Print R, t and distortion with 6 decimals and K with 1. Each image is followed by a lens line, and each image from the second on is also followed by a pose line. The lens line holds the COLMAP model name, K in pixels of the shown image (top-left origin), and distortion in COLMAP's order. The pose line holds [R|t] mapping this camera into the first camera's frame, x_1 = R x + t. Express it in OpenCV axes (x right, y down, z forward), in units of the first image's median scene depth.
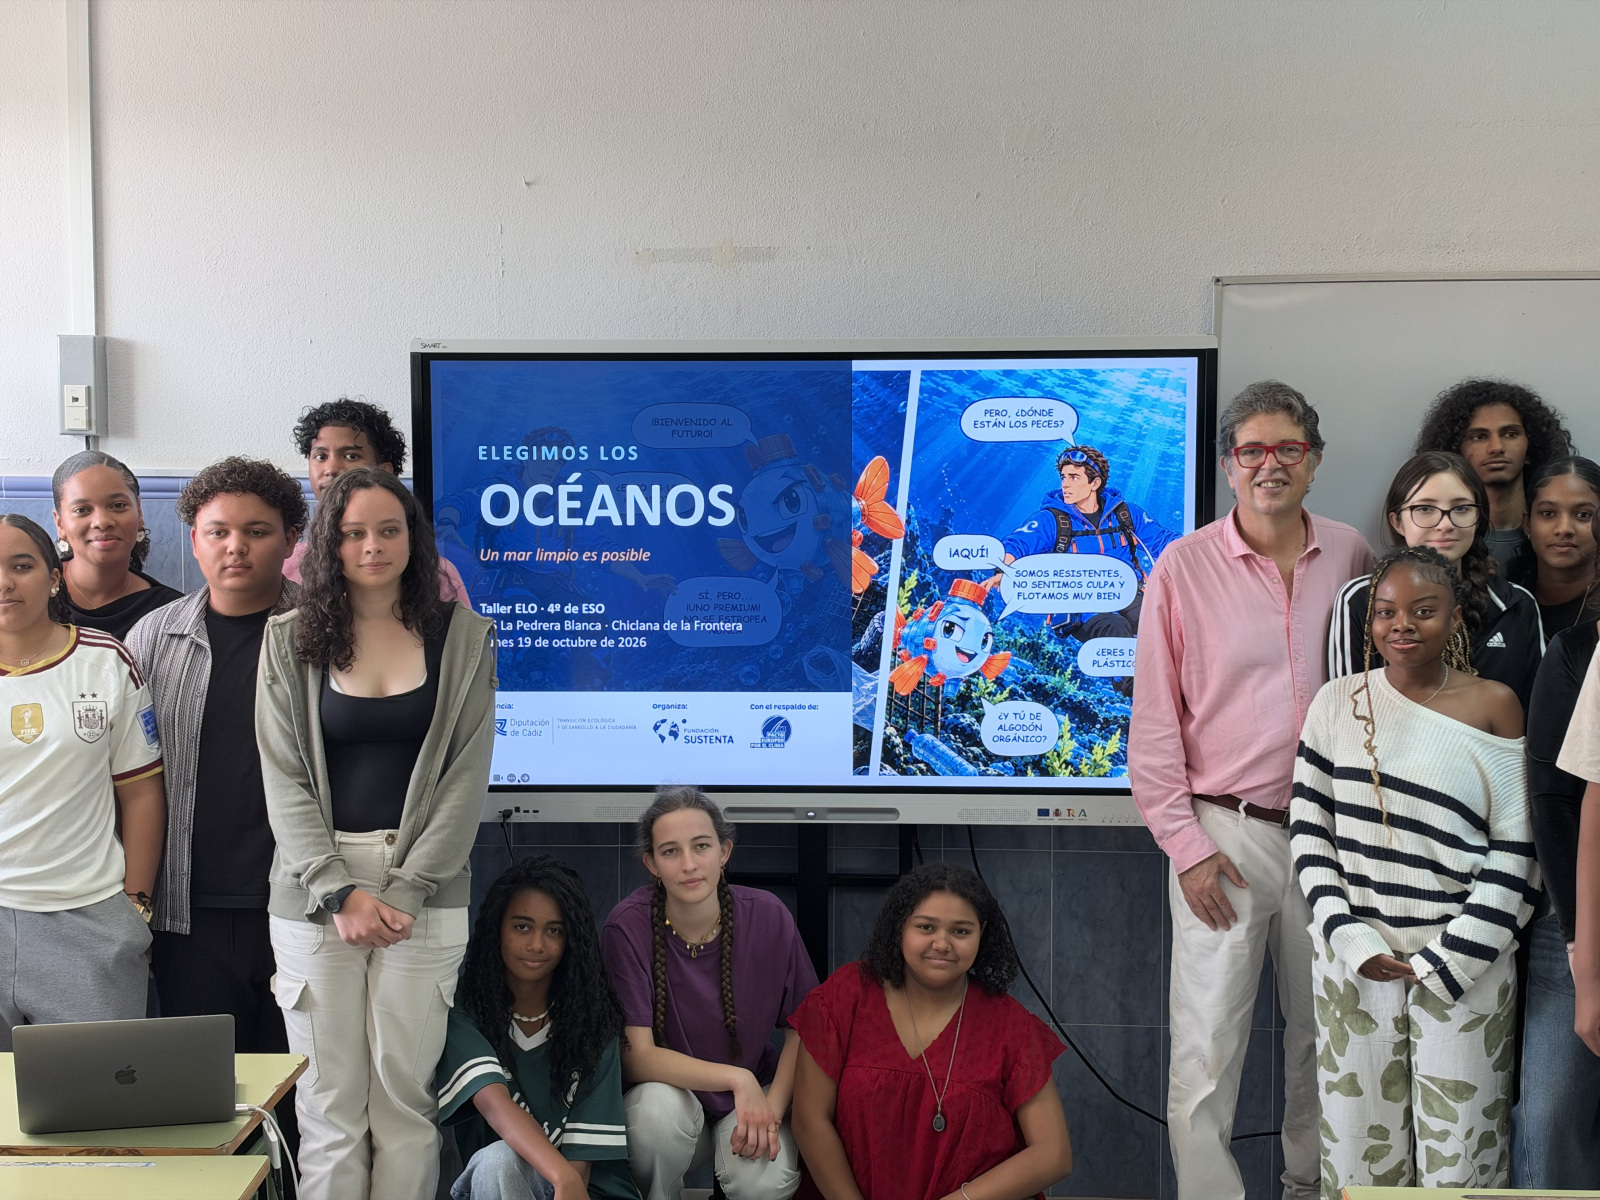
lens RADIAL K [[2290.8, 0, 797.1], [0, 2290.8, 630.9], [0, 0, 1]] dist [0.180697, 0.000000]
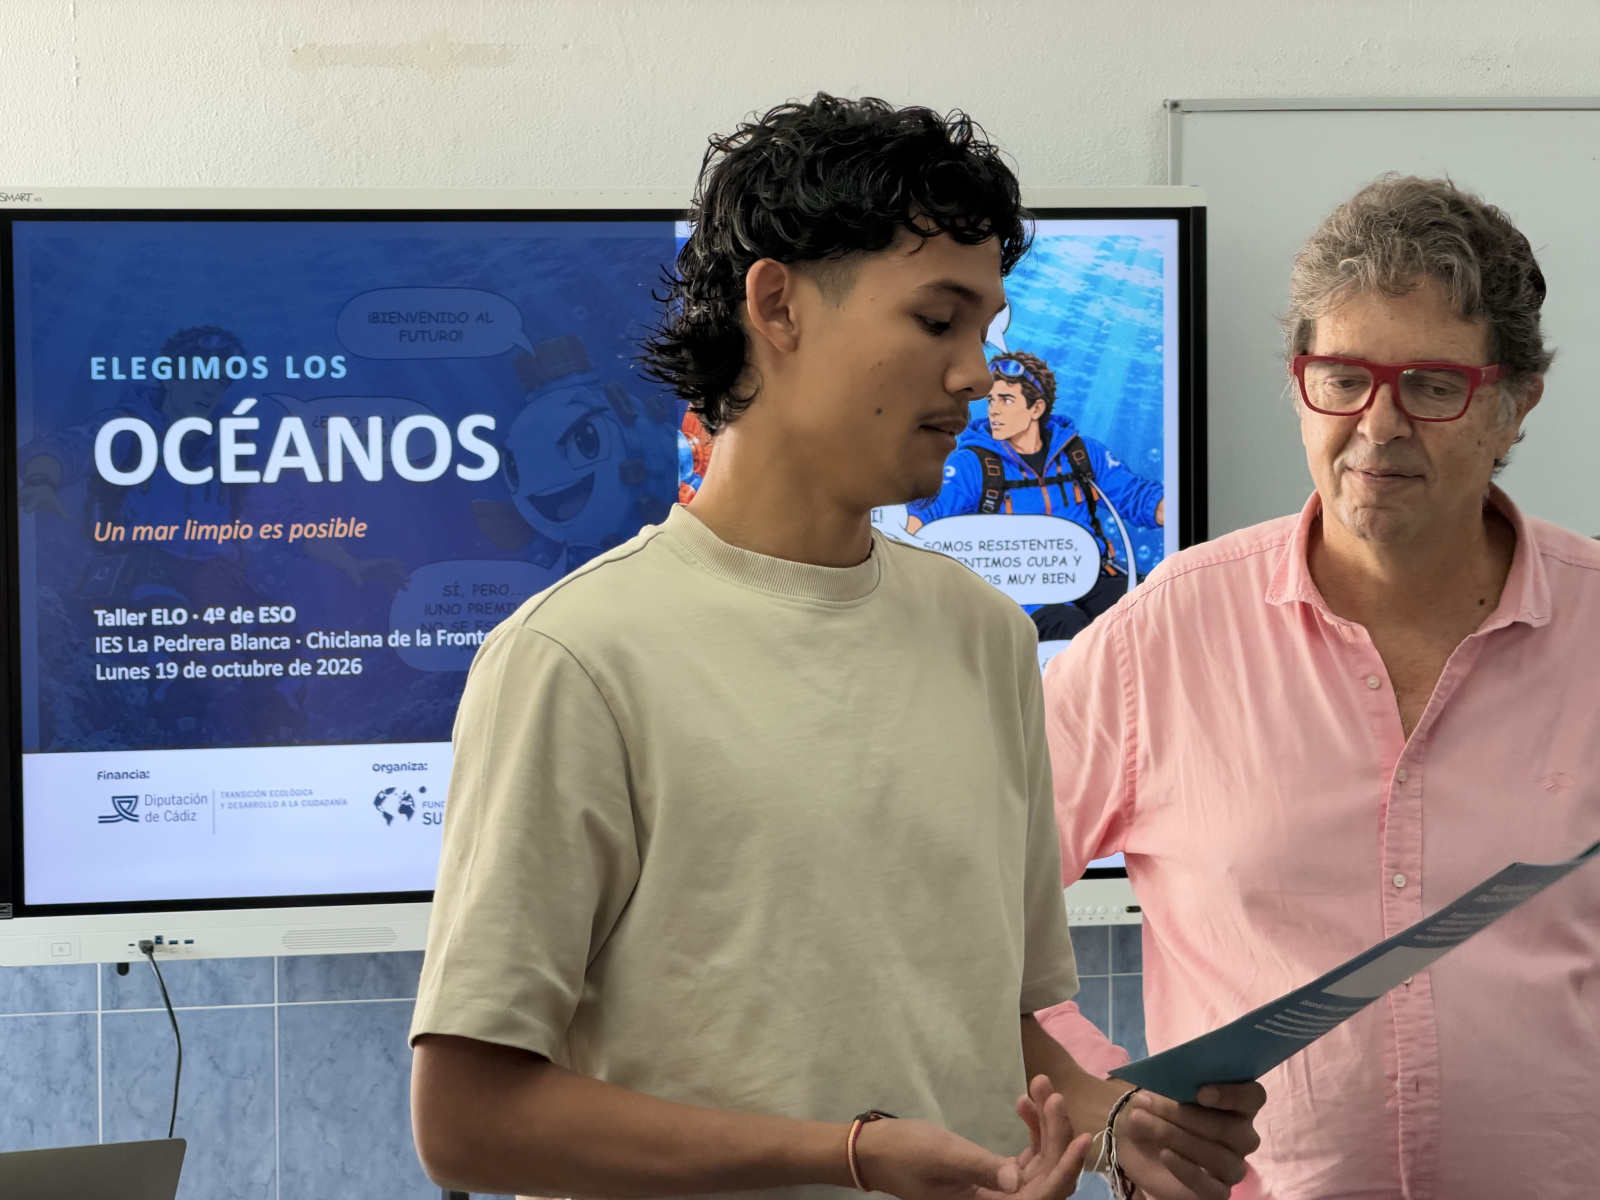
lens RADIAL K [[4867.6, 0, 787.0], [0, 4867.6, 609.4], [0, 0, 1]] dist [0.303879, 0.000000]
pose [[0.960561, -0.020656, 0.277300, -0.327073], [0.031290, 0.998933, -0.033980, 0.038904], [-0.276302, 0.041317, 0.960182, -0.324486]]
